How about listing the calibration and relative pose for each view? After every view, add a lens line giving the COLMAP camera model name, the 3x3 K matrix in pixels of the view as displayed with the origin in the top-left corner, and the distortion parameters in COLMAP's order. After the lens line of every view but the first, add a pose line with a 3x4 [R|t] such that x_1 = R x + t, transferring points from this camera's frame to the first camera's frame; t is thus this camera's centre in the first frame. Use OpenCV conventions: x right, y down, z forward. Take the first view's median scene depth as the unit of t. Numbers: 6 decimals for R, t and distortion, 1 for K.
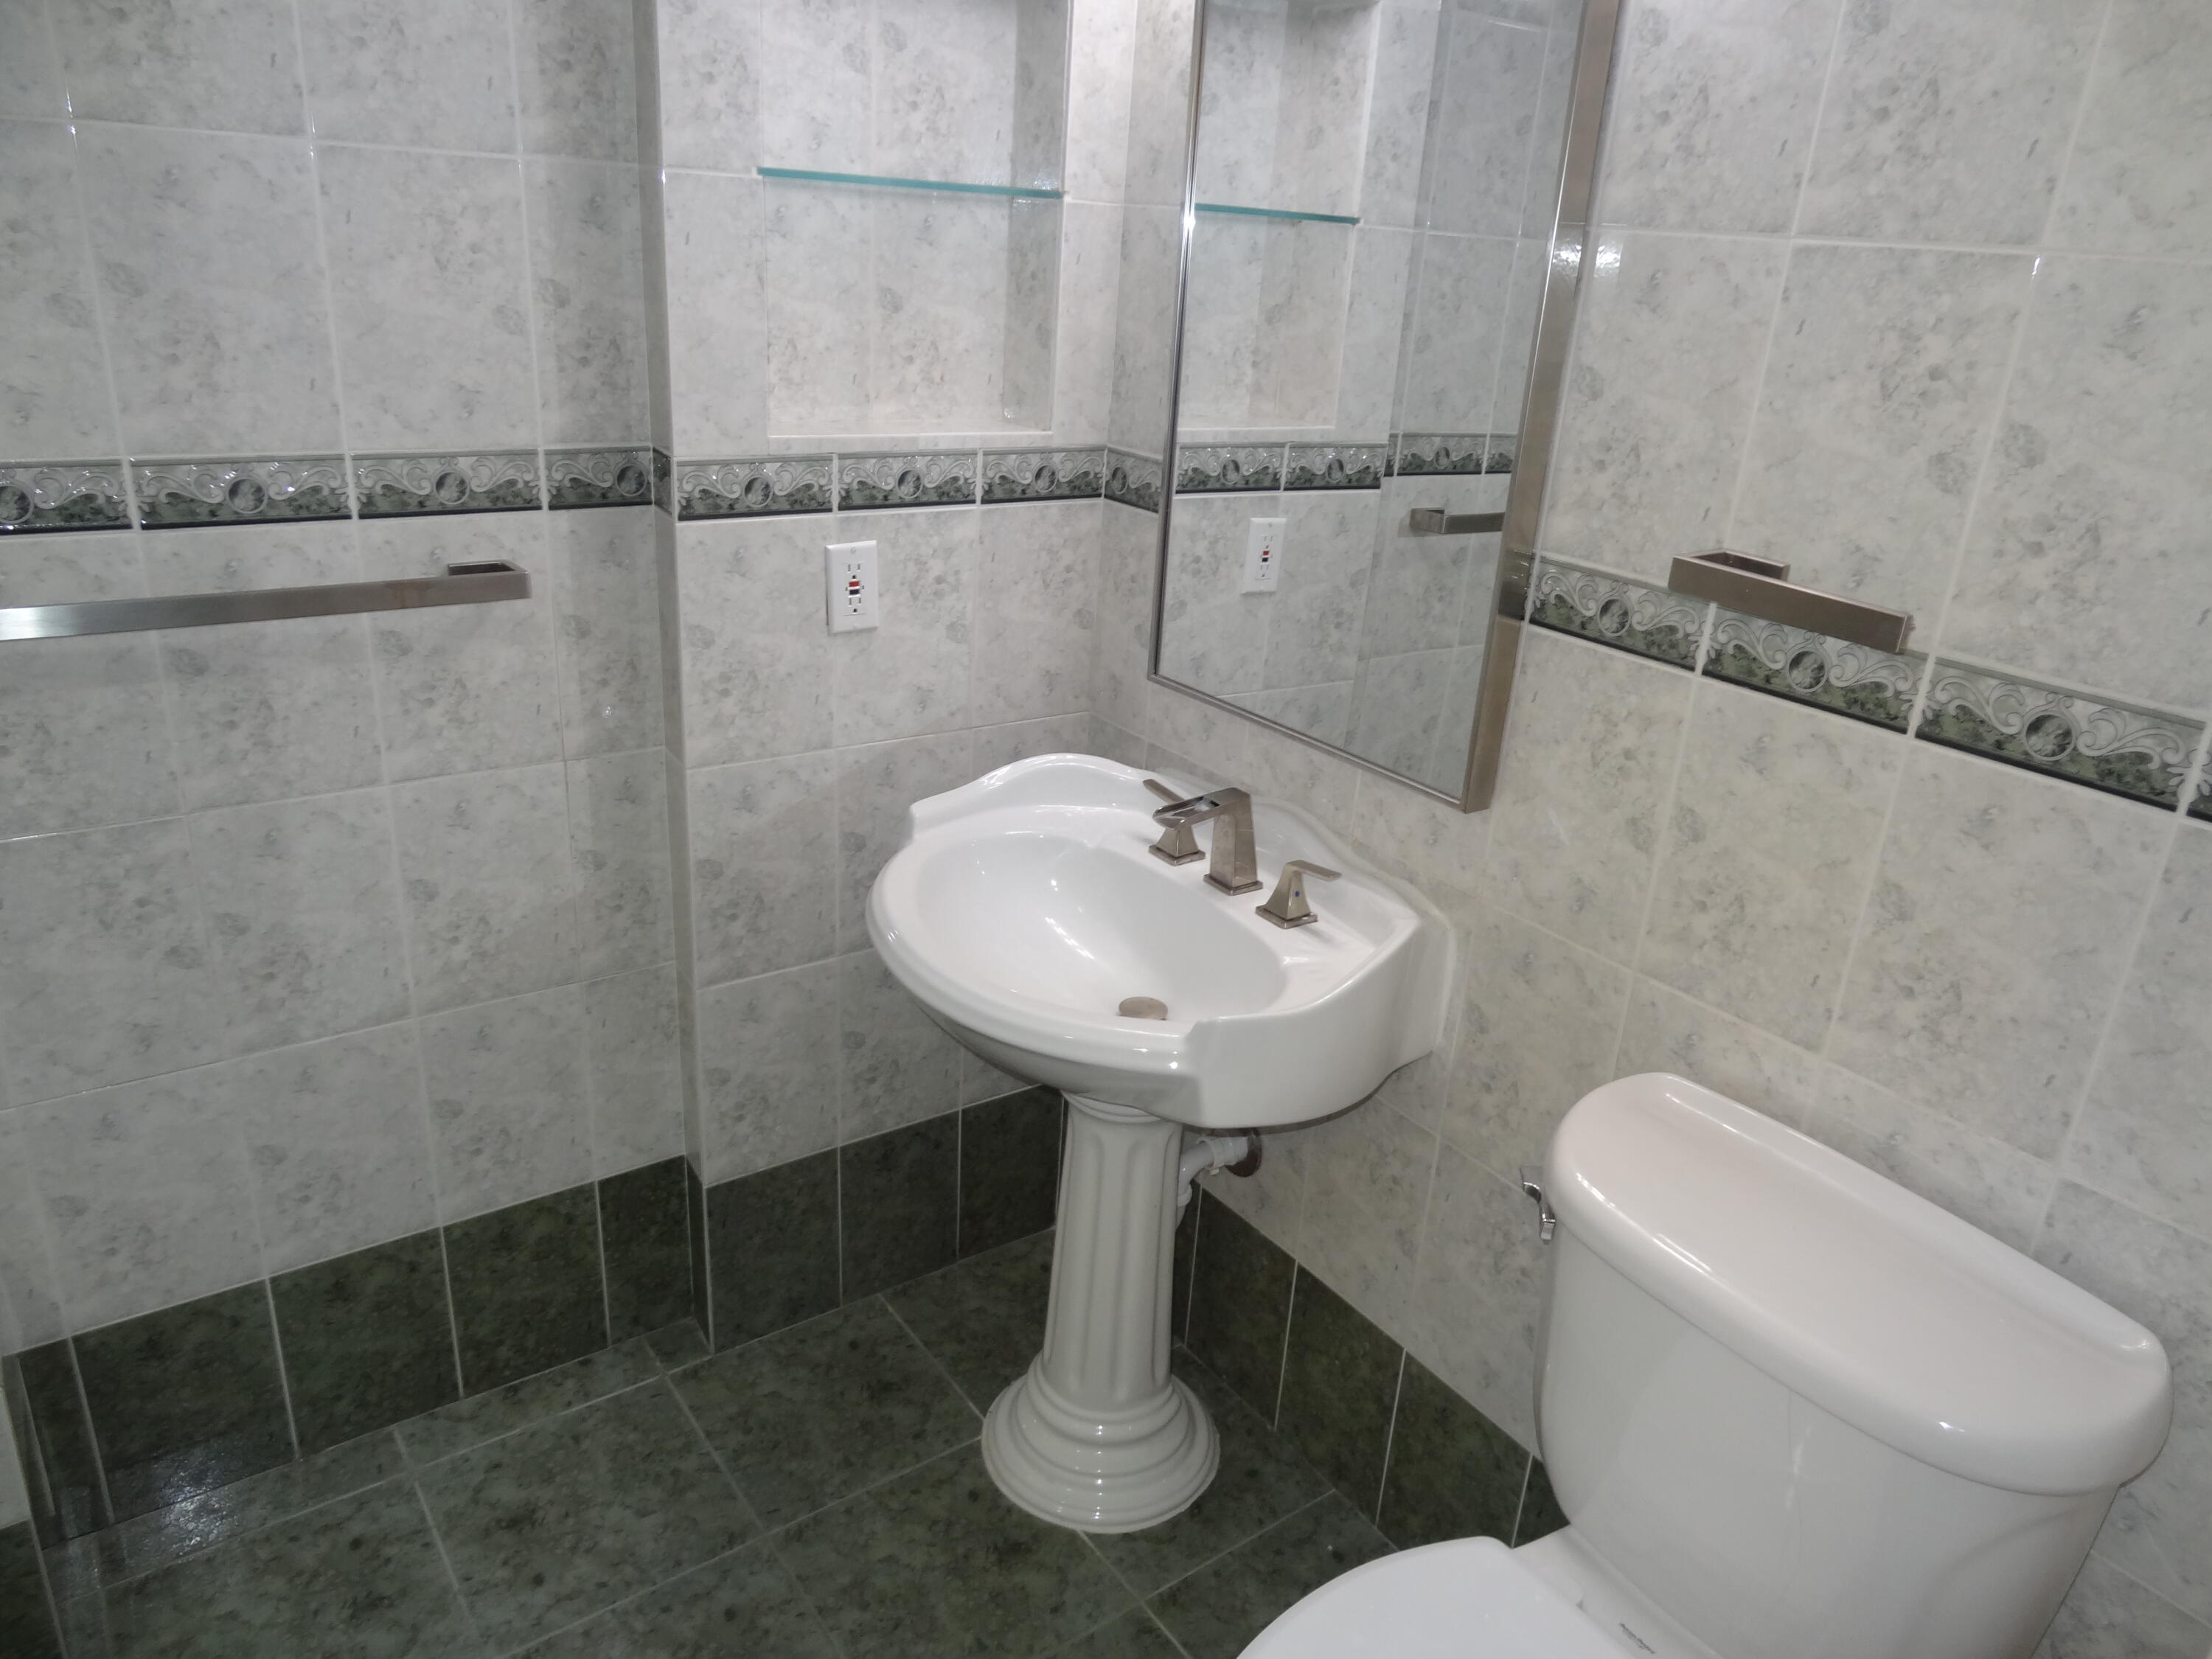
lens RADIAL K [[1521.7, 0, 1106.0], [0, 1521.7, 829.5], [0, 0, 1]] dist [-0.006042, 0.007862]
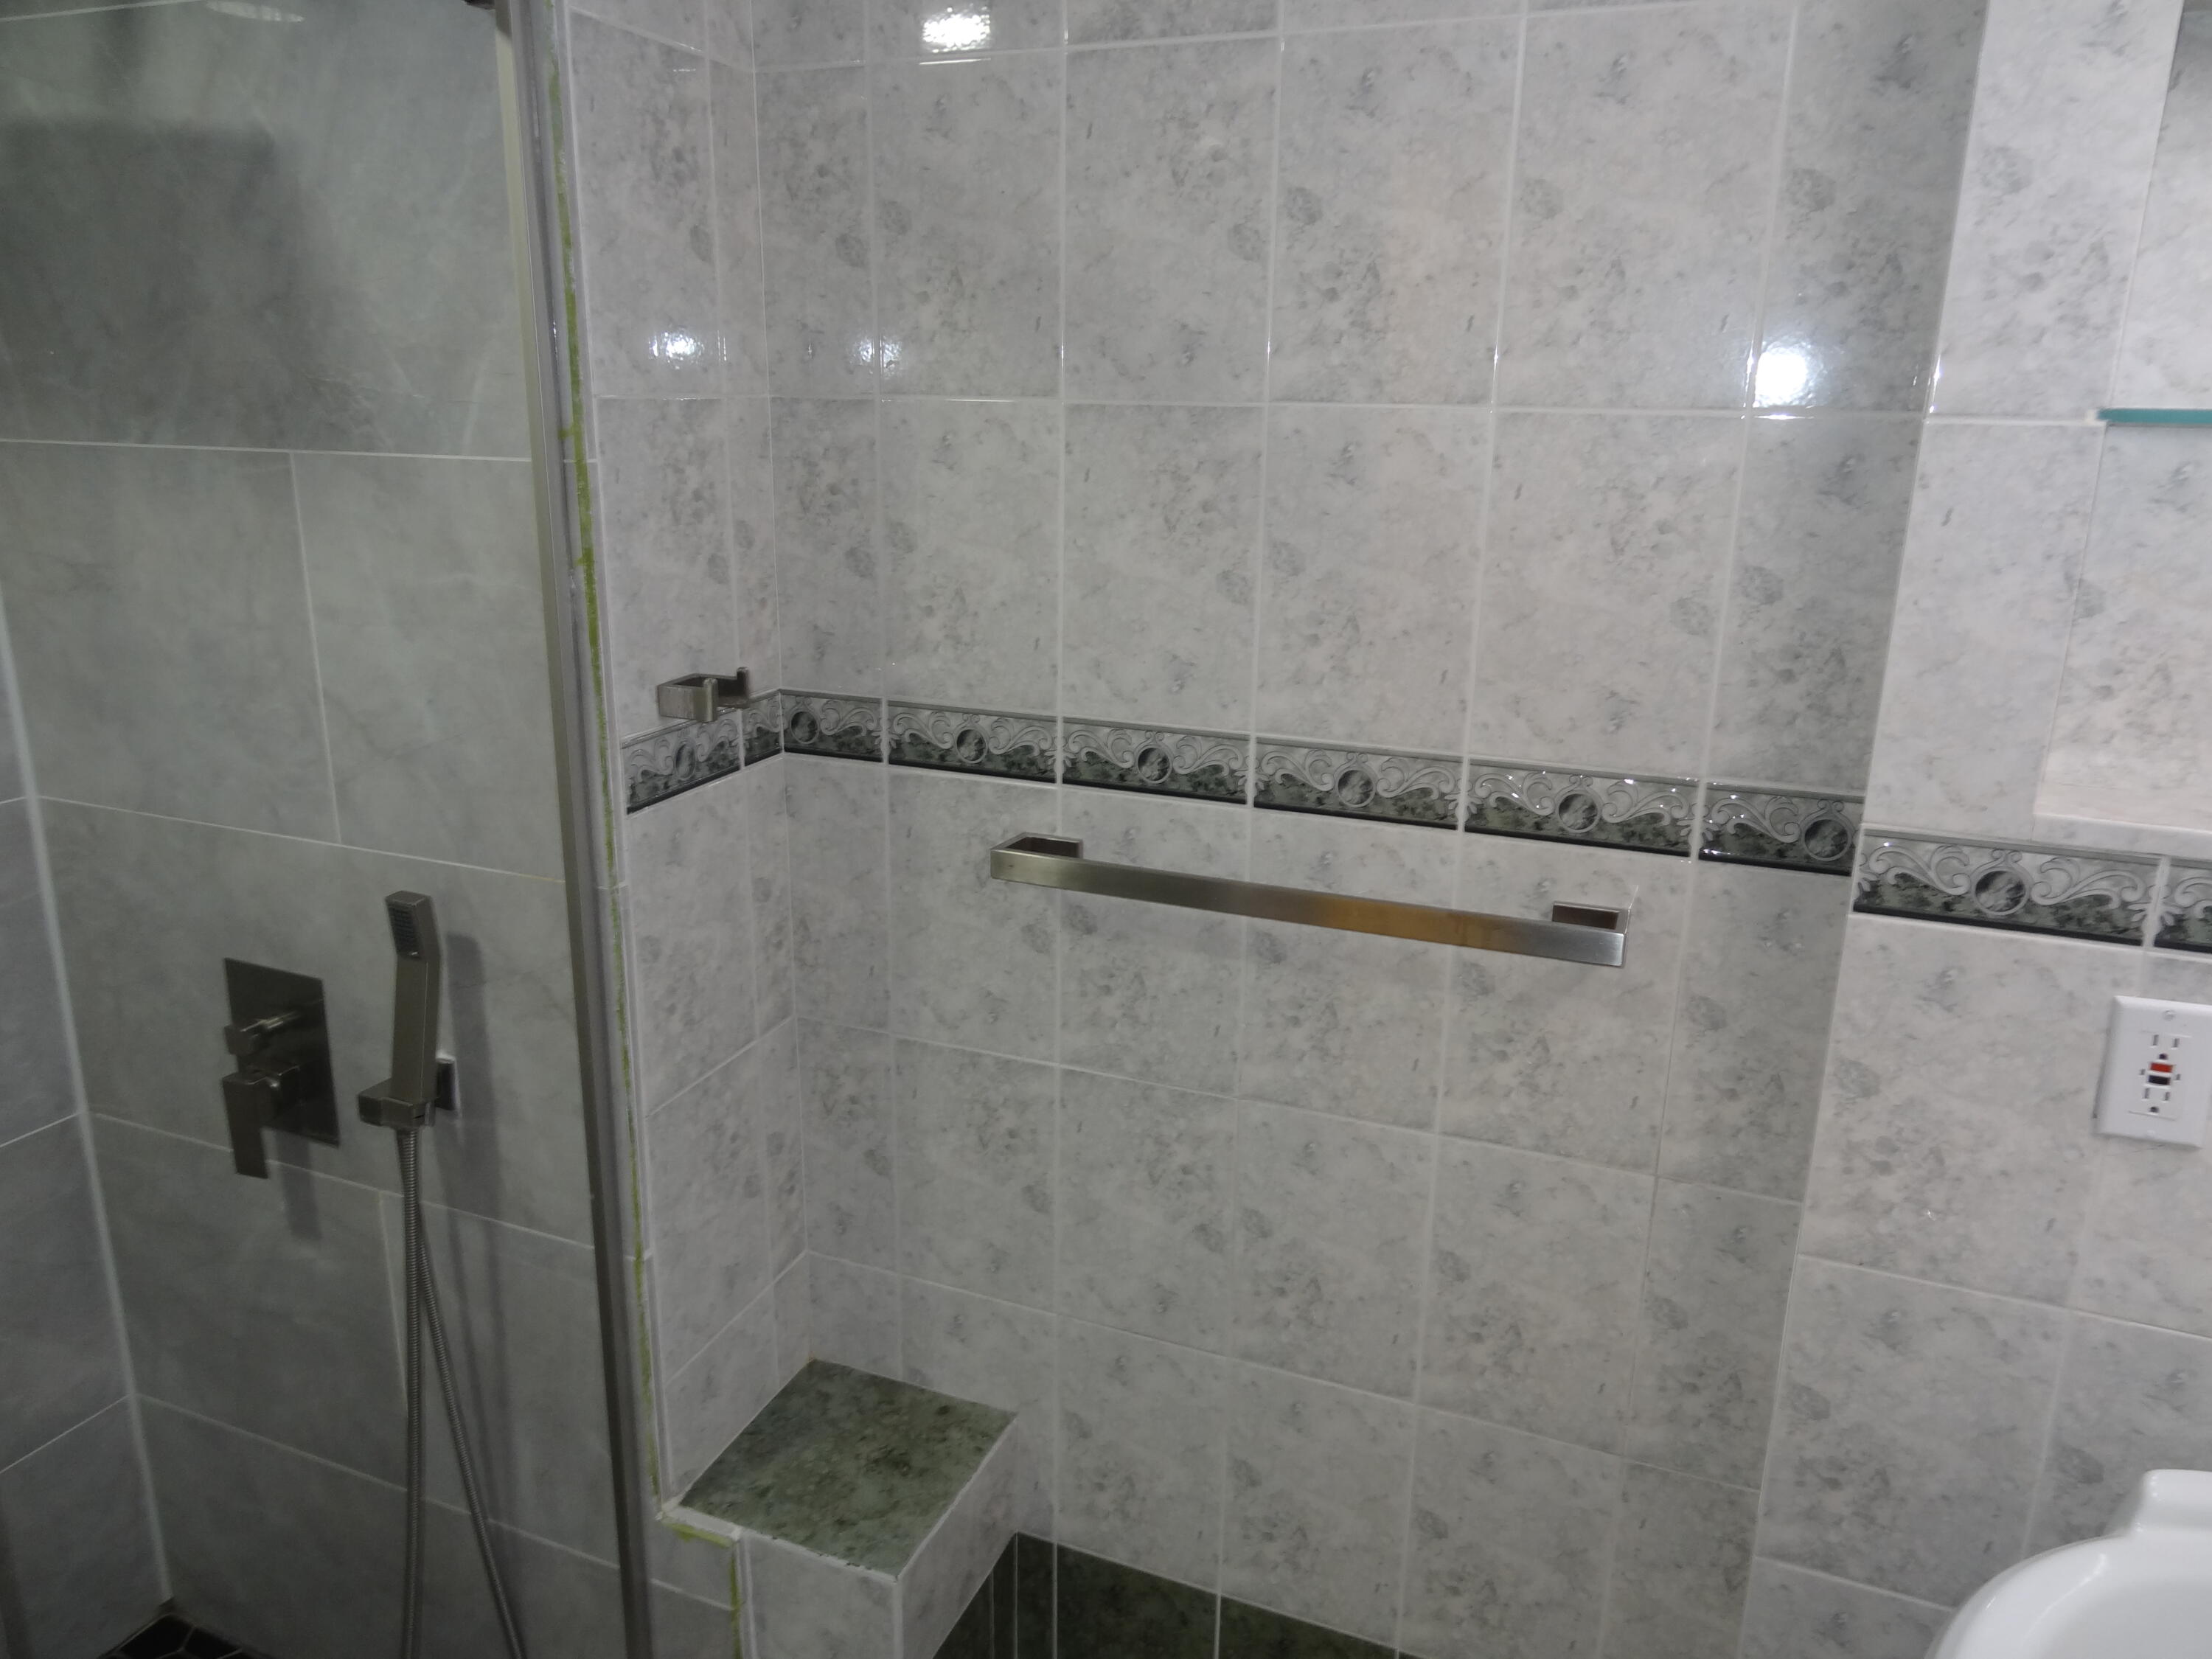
lens RADIAL K [[1521.7, 0, 1106.0], [0, 1521.7, 829.5], [0, 0, 1]] dist [-0.006042, 0.007862]
pose [[0.537800, 0.174176, -0.824884, 0.095530], [-0.297088, 0.954817, 0.007920, -0.145341], [0.788993, 0.240804, 0.565246, 0.345647]]
